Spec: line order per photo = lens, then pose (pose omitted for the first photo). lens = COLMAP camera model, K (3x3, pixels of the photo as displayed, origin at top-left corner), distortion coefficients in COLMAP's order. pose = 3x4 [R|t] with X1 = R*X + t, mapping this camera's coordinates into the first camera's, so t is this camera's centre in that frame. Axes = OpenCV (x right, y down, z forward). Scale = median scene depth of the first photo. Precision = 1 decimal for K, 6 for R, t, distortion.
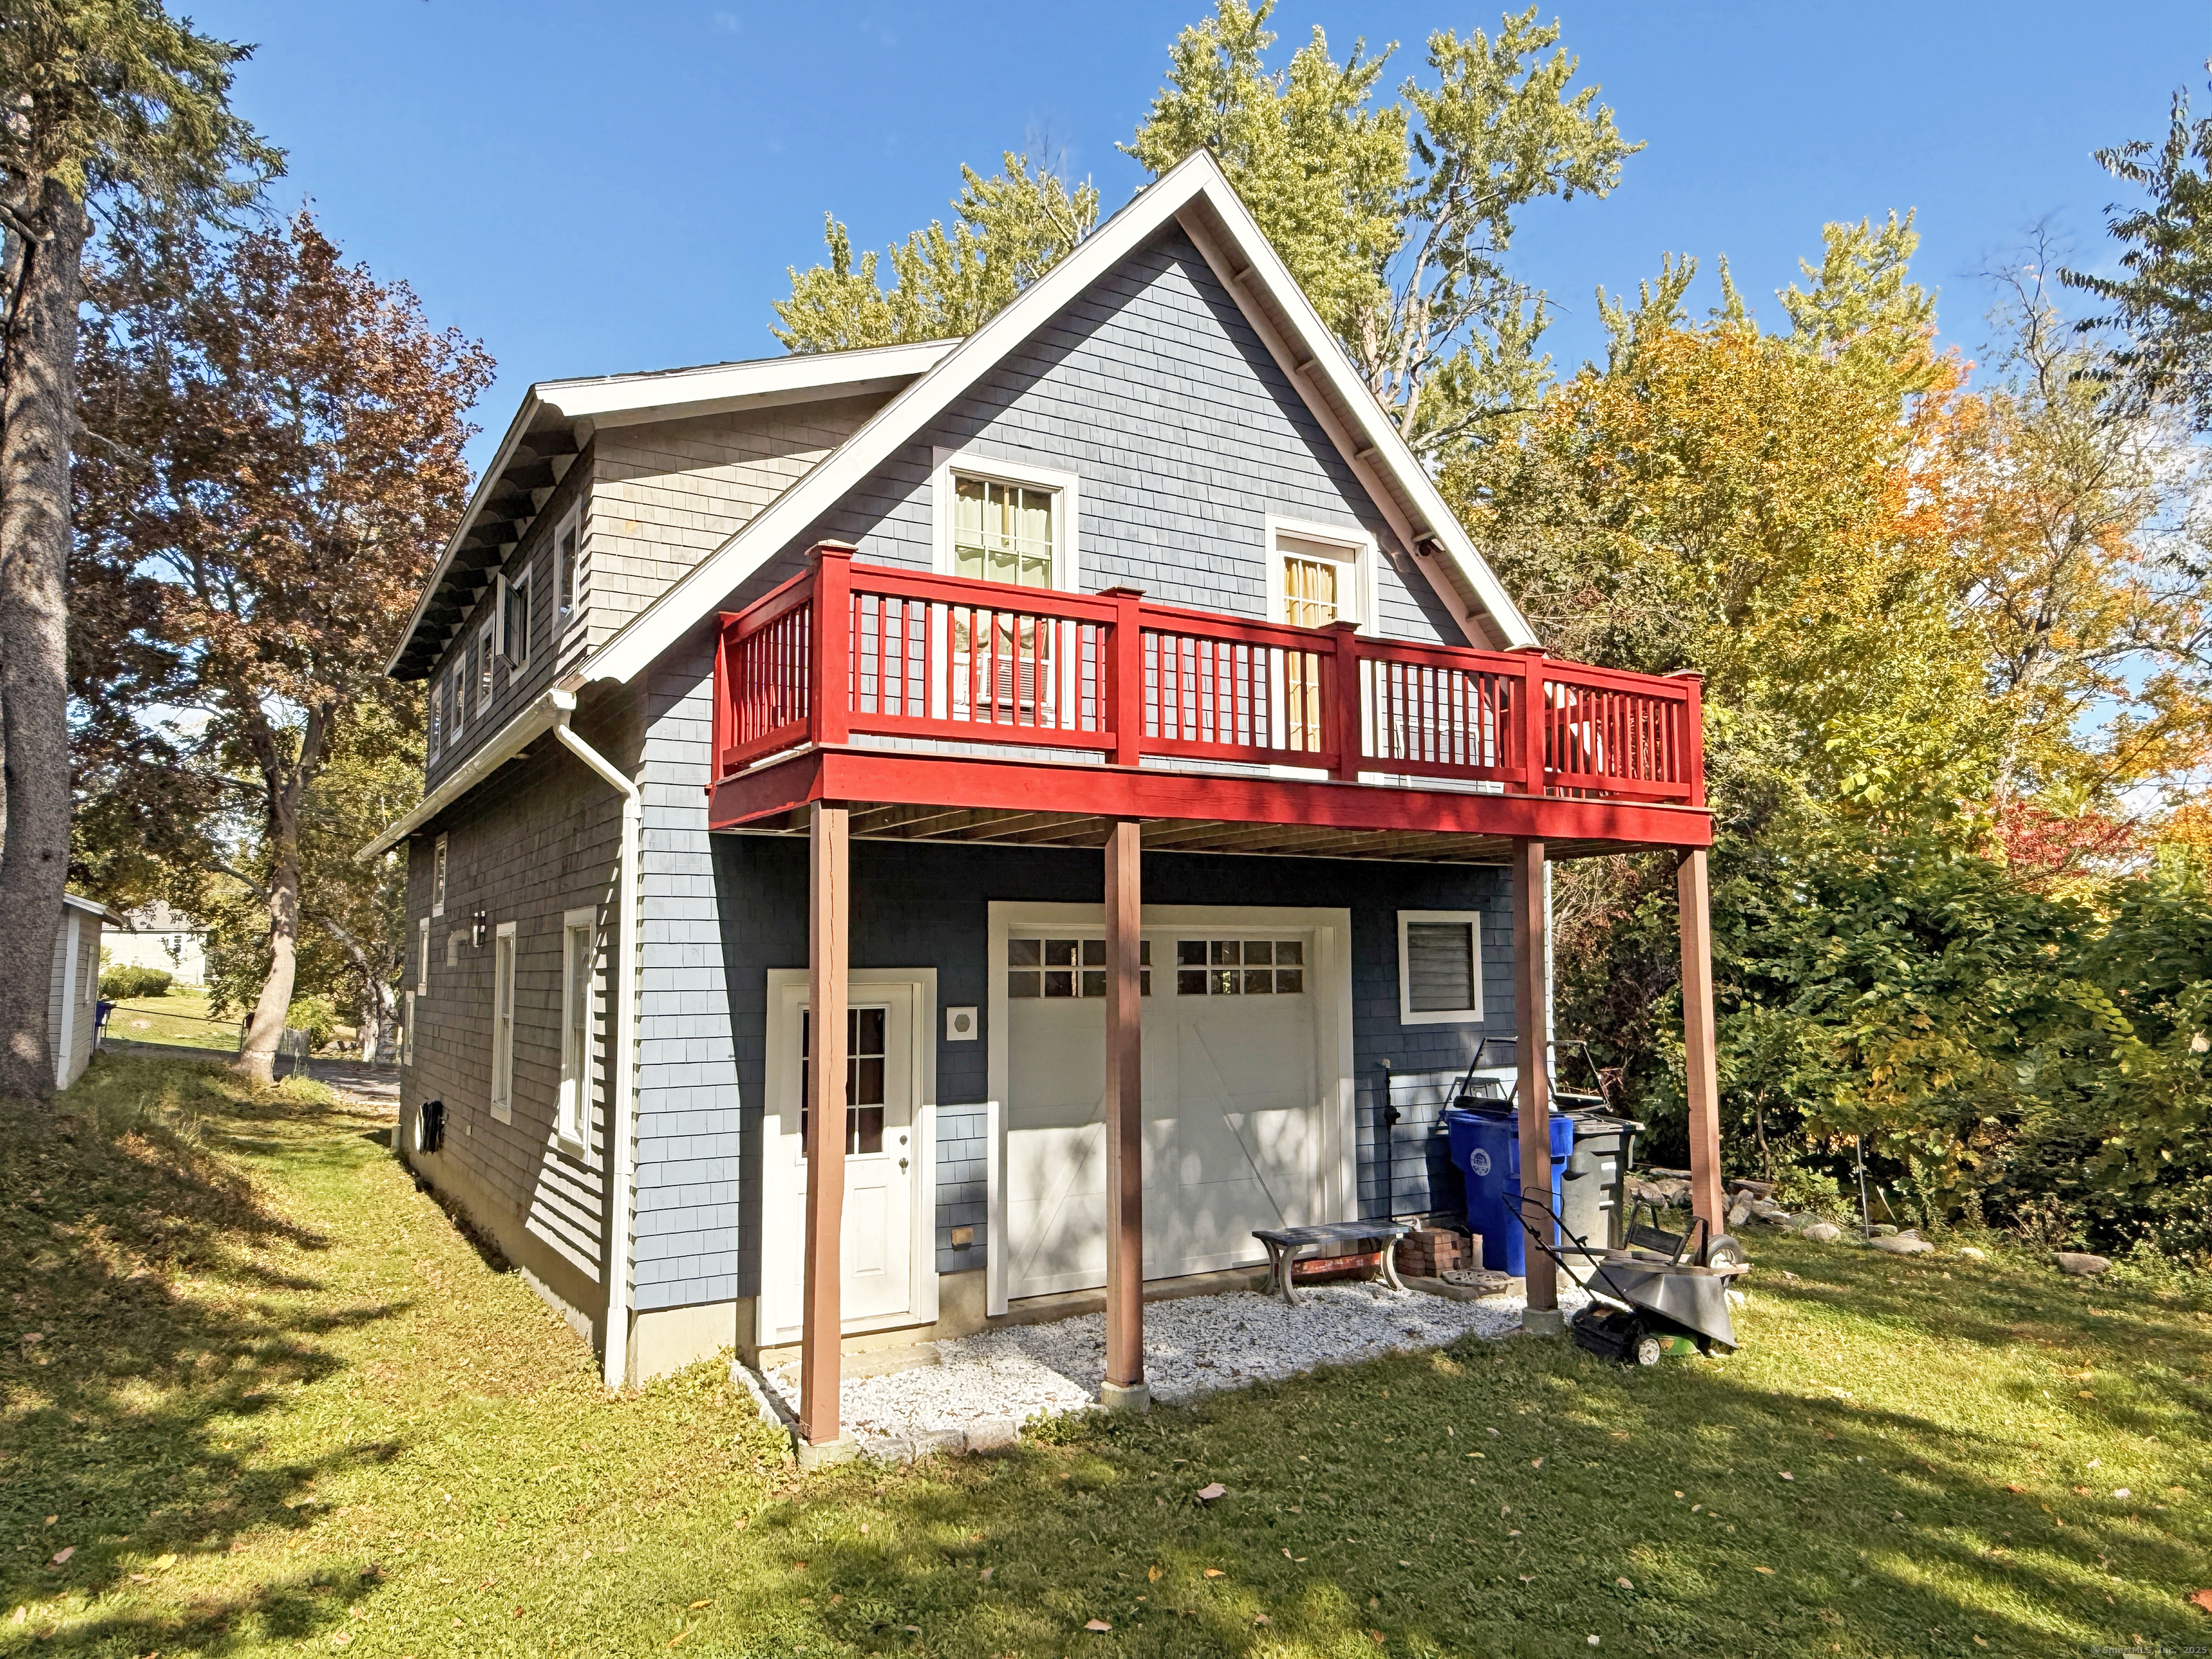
lens RADIAL K [[1449.6, 0, 1105.8], [0, 1449.6, 831.7], [0, 0, 1]] dist [-0.000811, -0.000028]
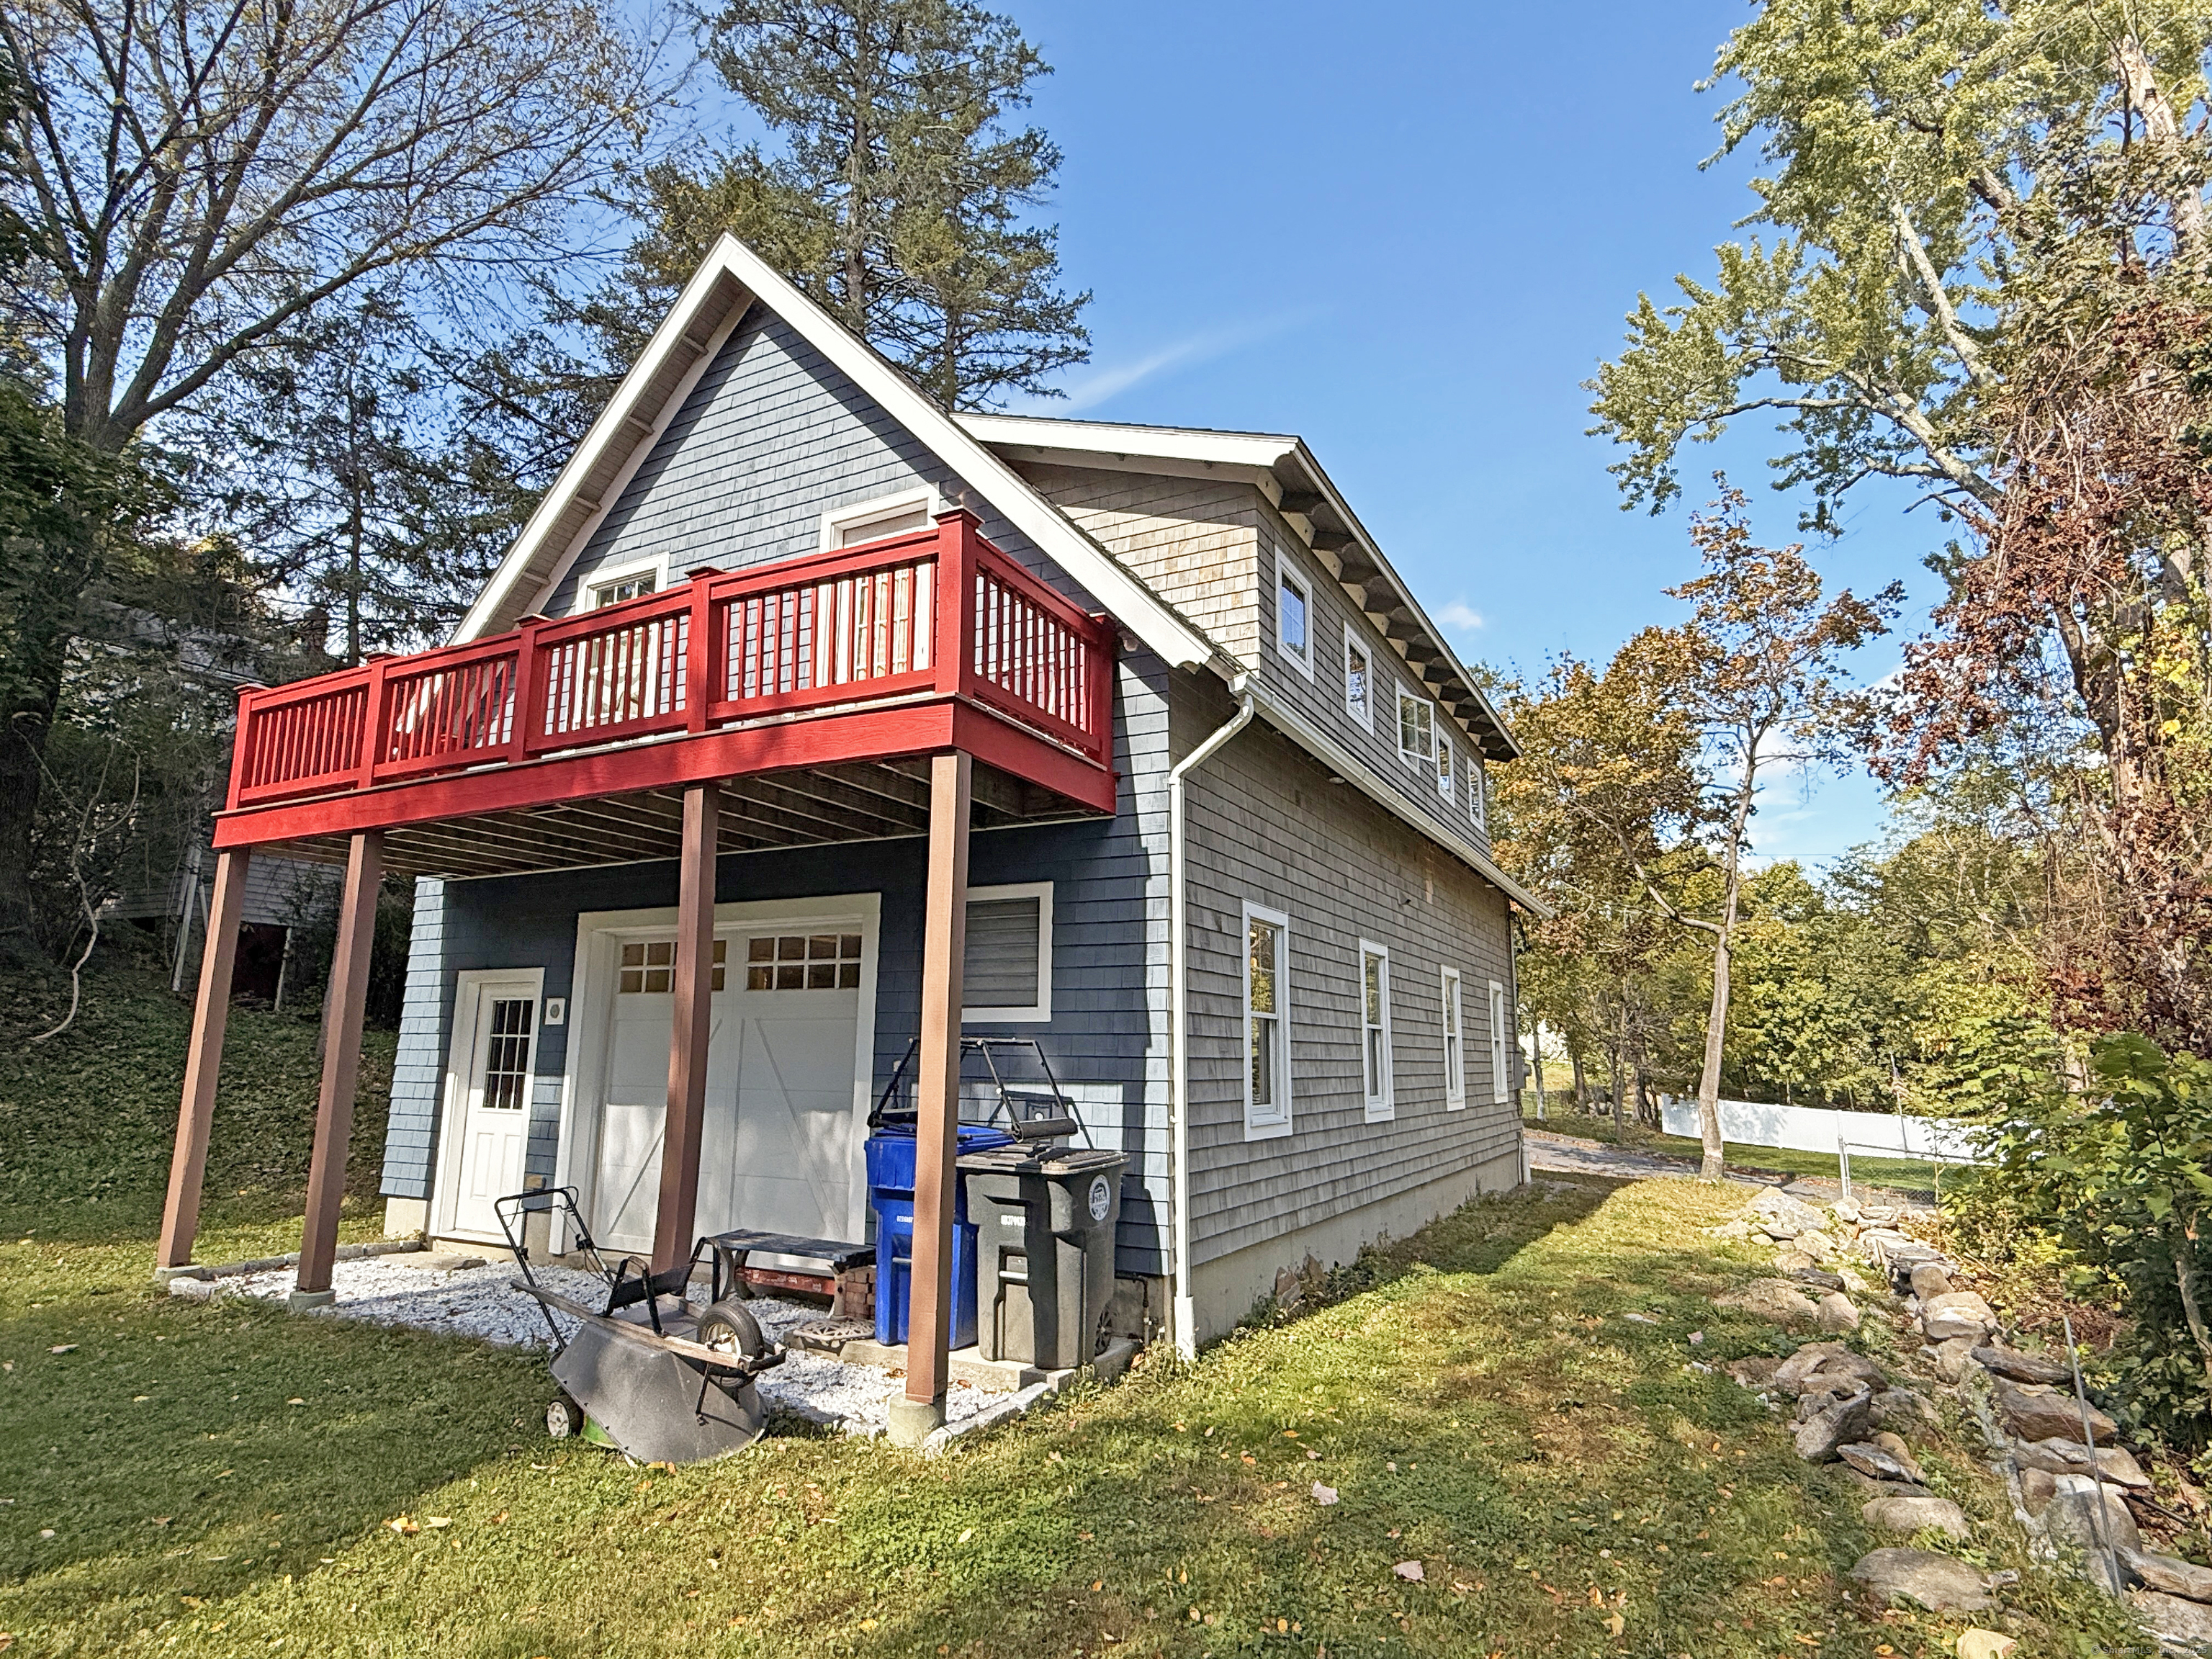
lens RADIAL K [[1195.5, 0, 1106.2], [0, 1195.5, 830.3], [0, 0, 1]] dist [-0.001128, 0.001311]
pose [[0.511882, -0.147103, -0.846368, 1.012055], [0.067519, 0.989071, -0.131069, 0.140066], [0.856398, 0.009946, 0.516220, 0.842873]]
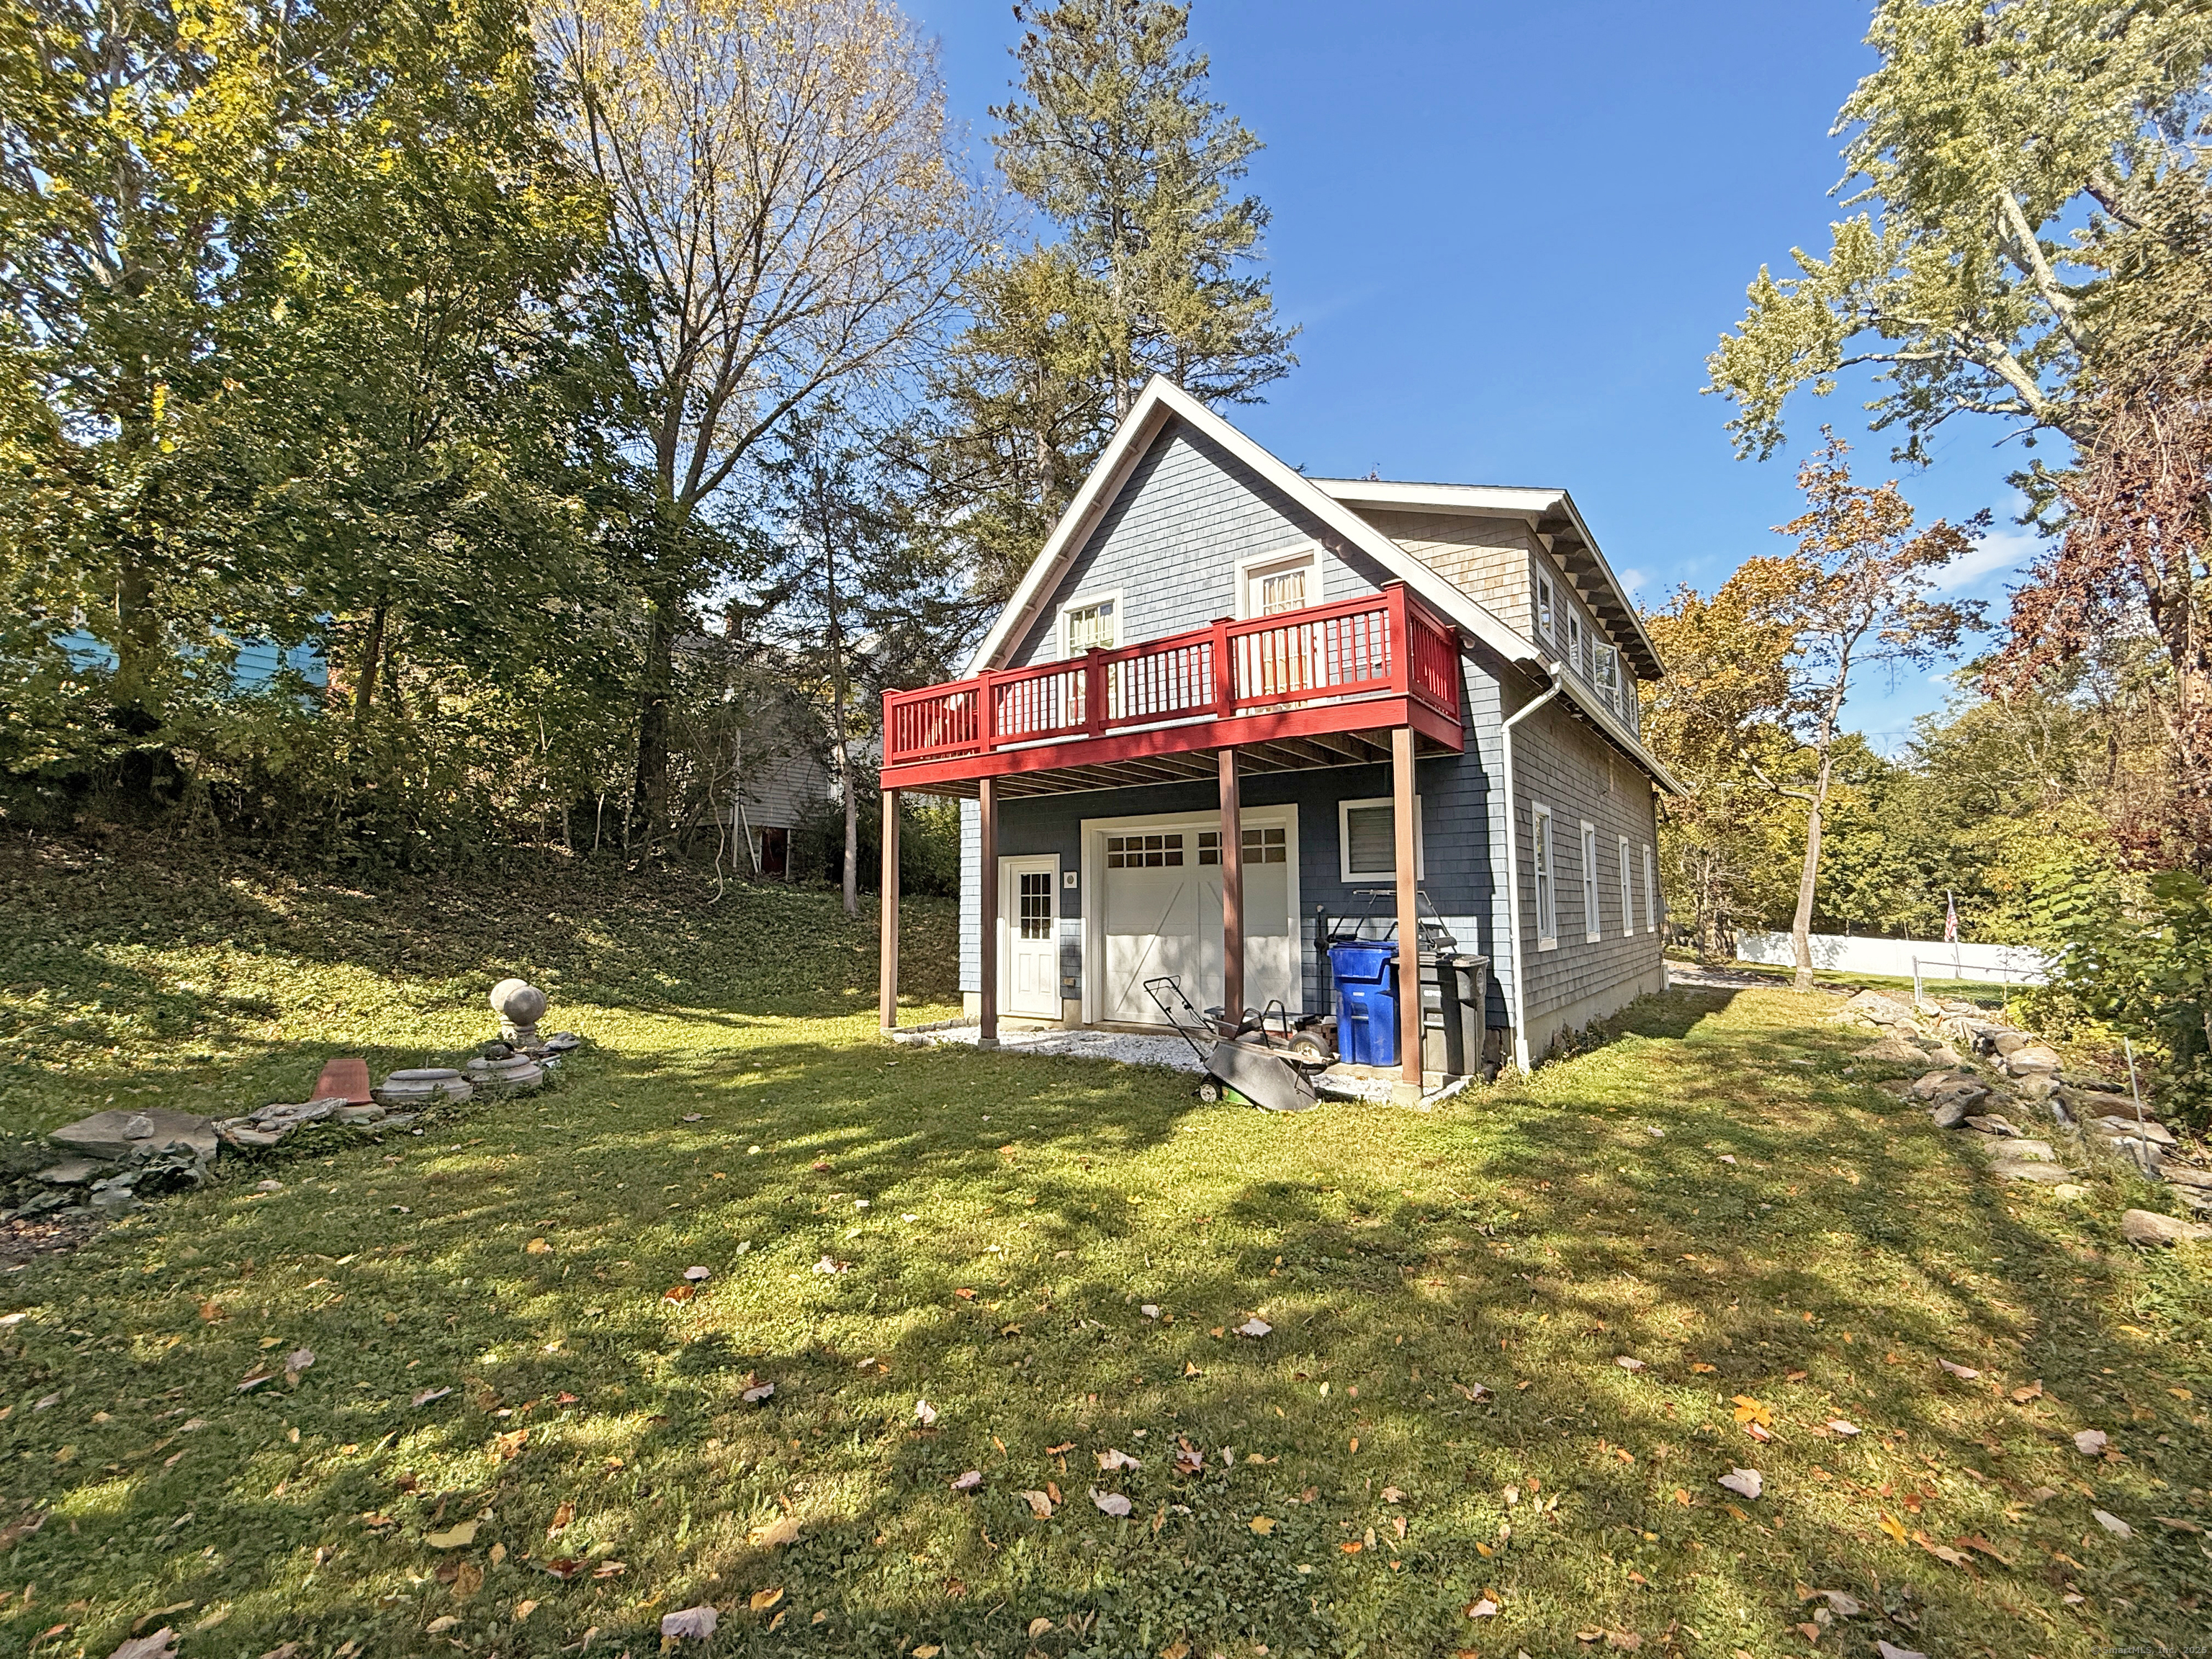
lens RADIAL K [[949.7, 0, 1102.5], [0, 949.7, 826.2], [0, 0, 1]] dist [0.000945, 0.000189]
pose [[0.381146, -0.073459, -0.921592, 1.127523], [0.090627, 0.995006, -0.041830, 0.112815], [0.920062, -0.067578, 0.385900, 0.508694]]
